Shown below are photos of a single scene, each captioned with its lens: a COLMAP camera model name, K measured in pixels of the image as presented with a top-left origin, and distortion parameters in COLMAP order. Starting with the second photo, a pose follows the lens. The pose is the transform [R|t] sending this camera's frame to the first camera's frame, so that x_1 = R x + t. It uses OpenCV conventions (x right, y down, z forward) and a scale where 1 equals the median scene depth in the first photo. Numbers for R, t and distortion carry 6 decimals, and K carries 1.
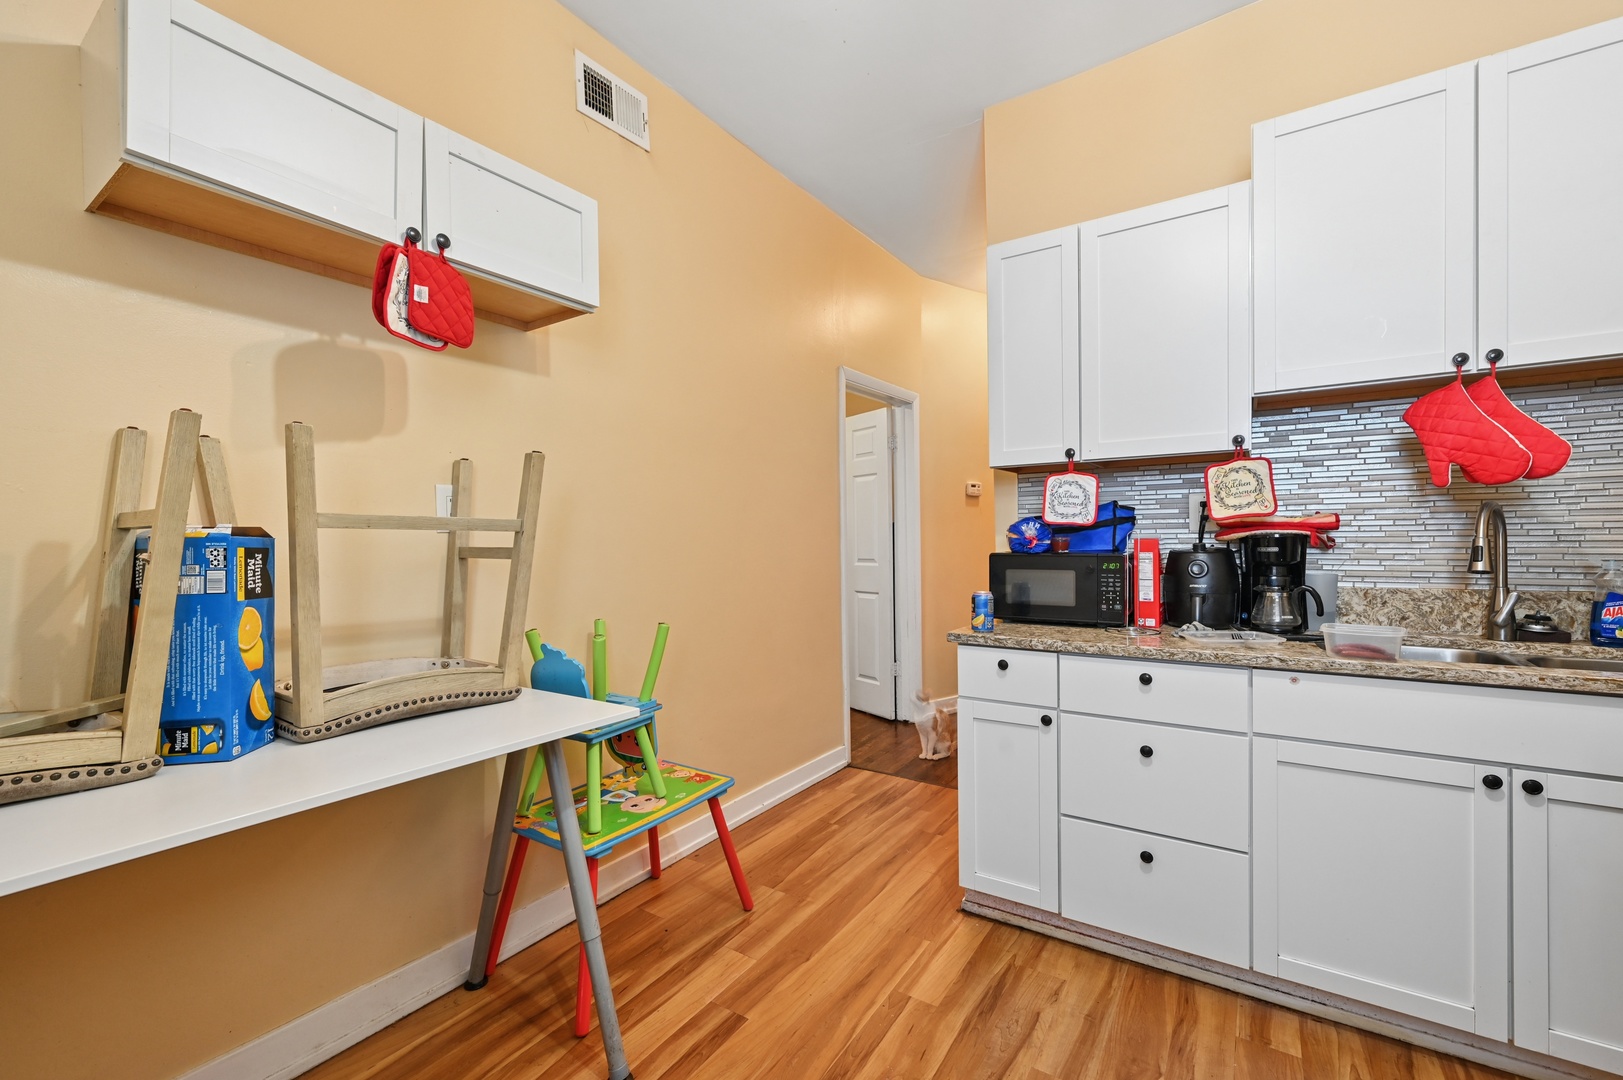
lens RADIAL K [[662.6, 0, 805.1], [0, 662.6, 546.9], [0, 0, 1]] dist [-0.002063, 0.000429]
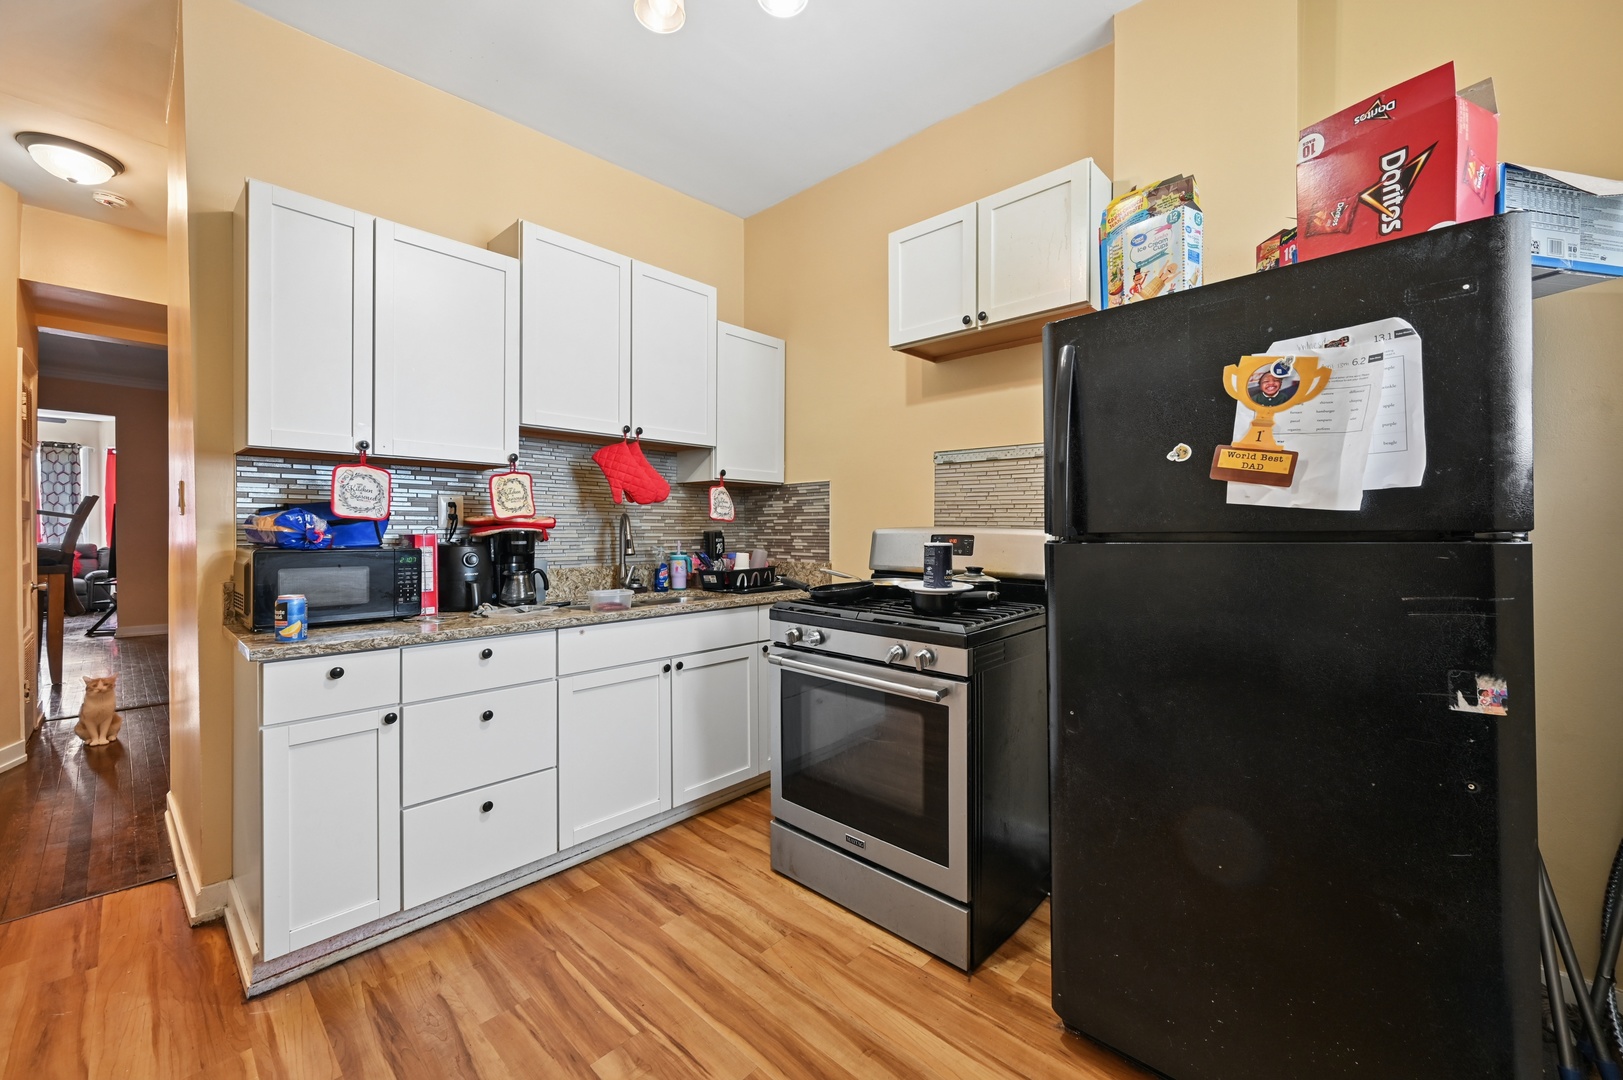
lens RADIAL K [[662.6, 0, 801.3], [0, 662.6, 529.6], [0, 0, 1]] dist [-0.002063, 0.000429]
pose [[0.164296, 0.013074, 0.986324, -0.513121], [0.010103, 0.999837, -0.014936, 0.003051], [-0.986359, 0.012418, 0.164137, 0.238907]]
